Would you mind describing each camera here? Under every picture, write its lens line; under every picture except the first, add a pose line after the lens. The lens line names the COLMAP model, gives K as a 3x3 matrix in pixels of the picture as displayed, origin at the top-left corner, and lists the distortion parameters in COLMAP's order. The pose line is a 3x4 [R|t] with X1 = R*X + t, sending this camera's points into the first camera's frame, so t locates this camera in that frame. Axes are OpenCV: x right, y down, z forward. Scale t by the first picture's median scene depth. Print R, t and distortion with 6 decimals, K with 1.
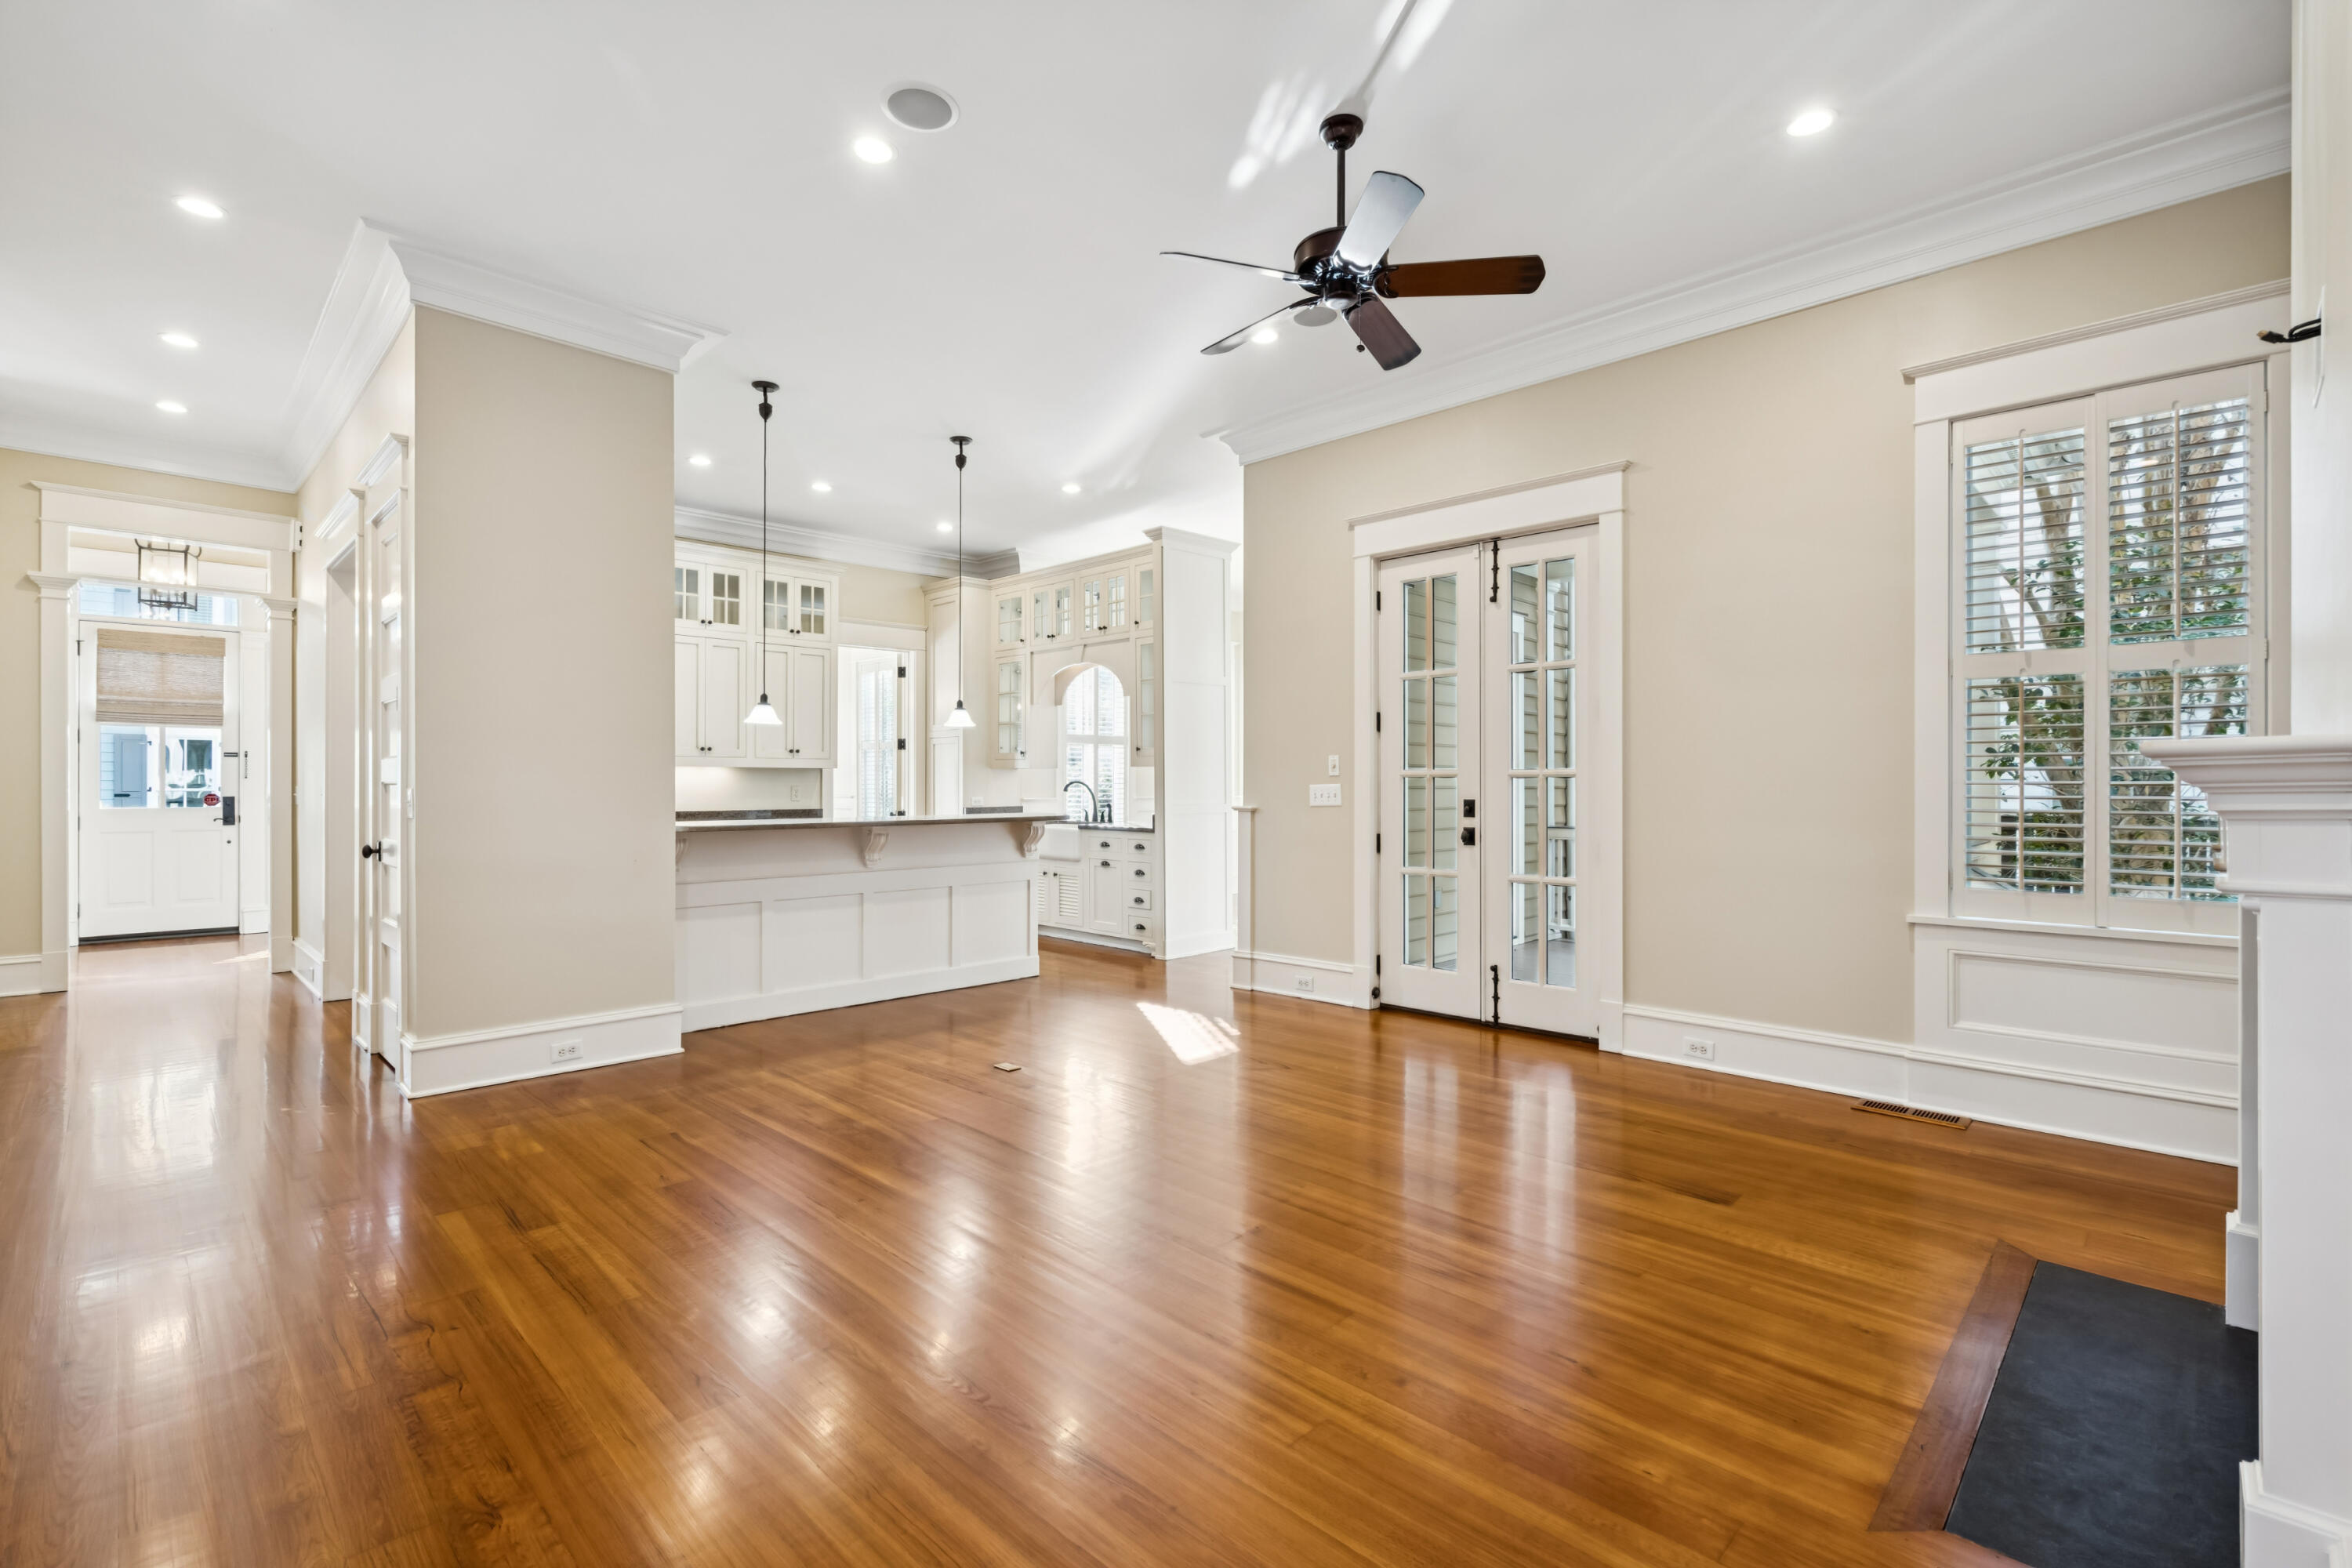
lens RADIAL K [[1055.5, 0, 1176.0], [0, 1055.5, 784.0], [0, 0, 1]] dist [-0.000875, -0.000218]
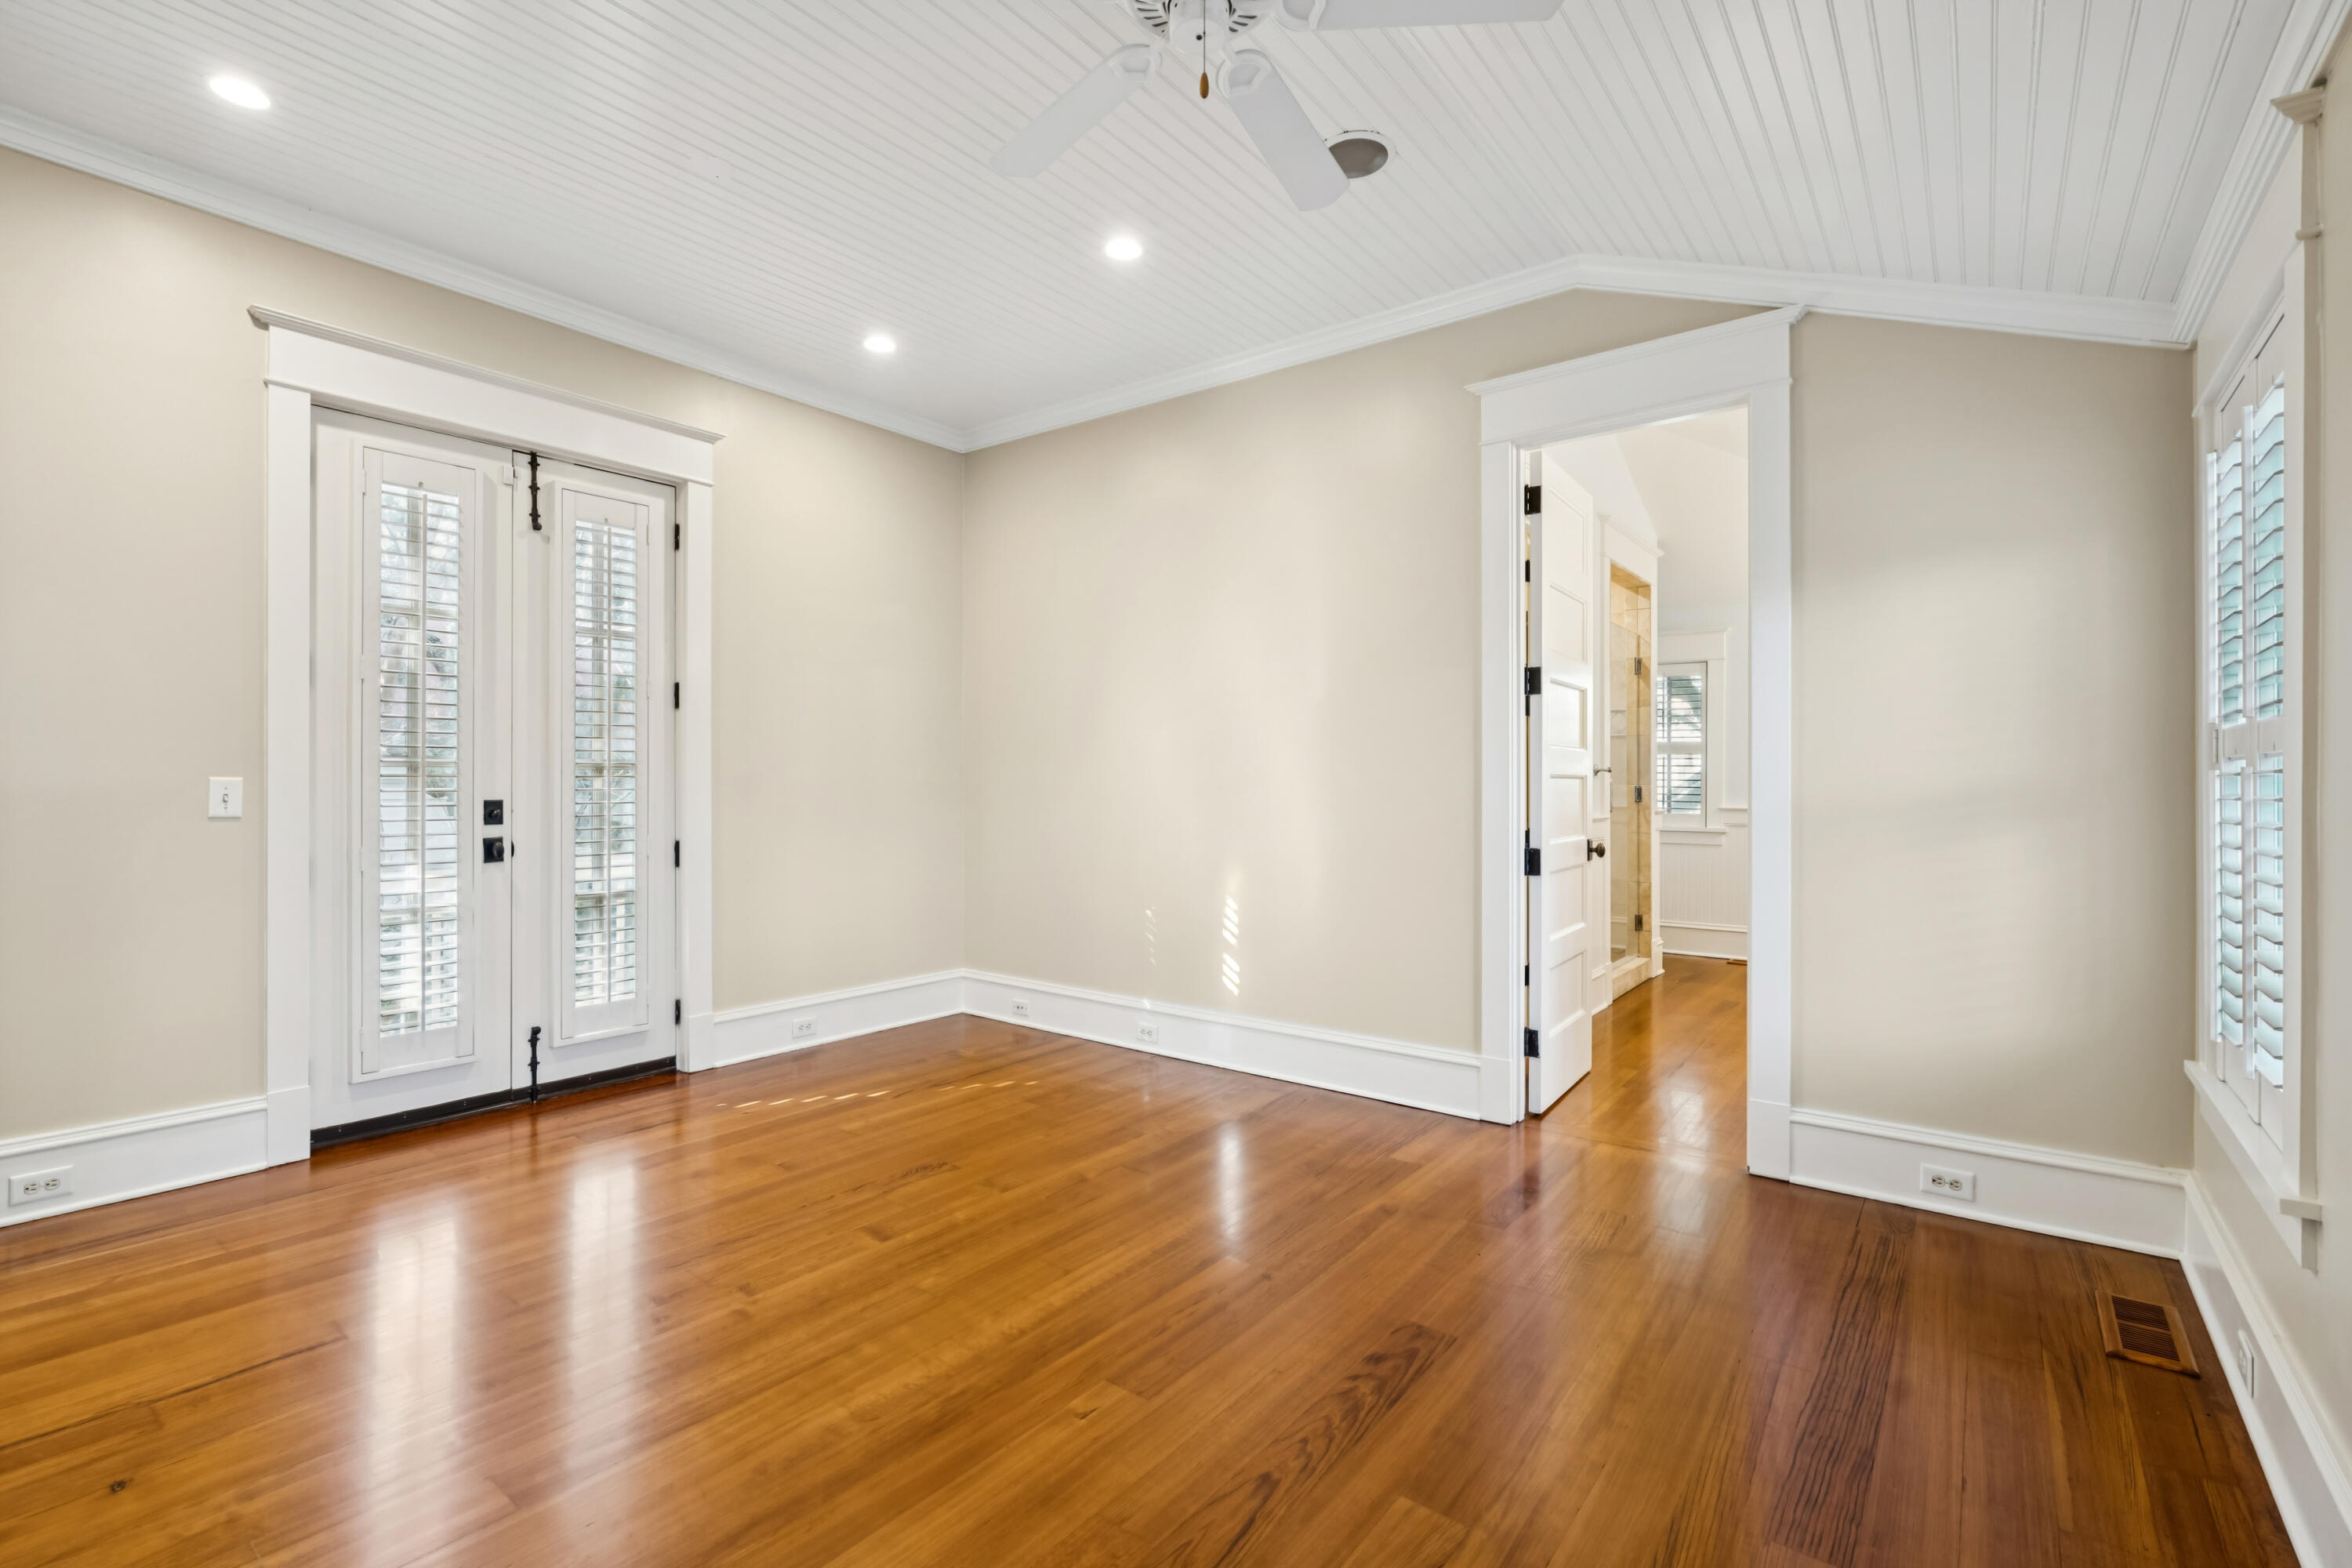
lens RADIAL K [[1055.5, 0, 1176.0], [0, 1055.5, 784.0], [0, 0, 1]] dist [-0.000875, -0.000218]
pose [[0.663121, -0.000772, 0.748512, 0.044455], [-0.000474, 0.999999, 0.001452, 0.001173], [-0.748512, -0.001318, 0.663120, 0.161225]]
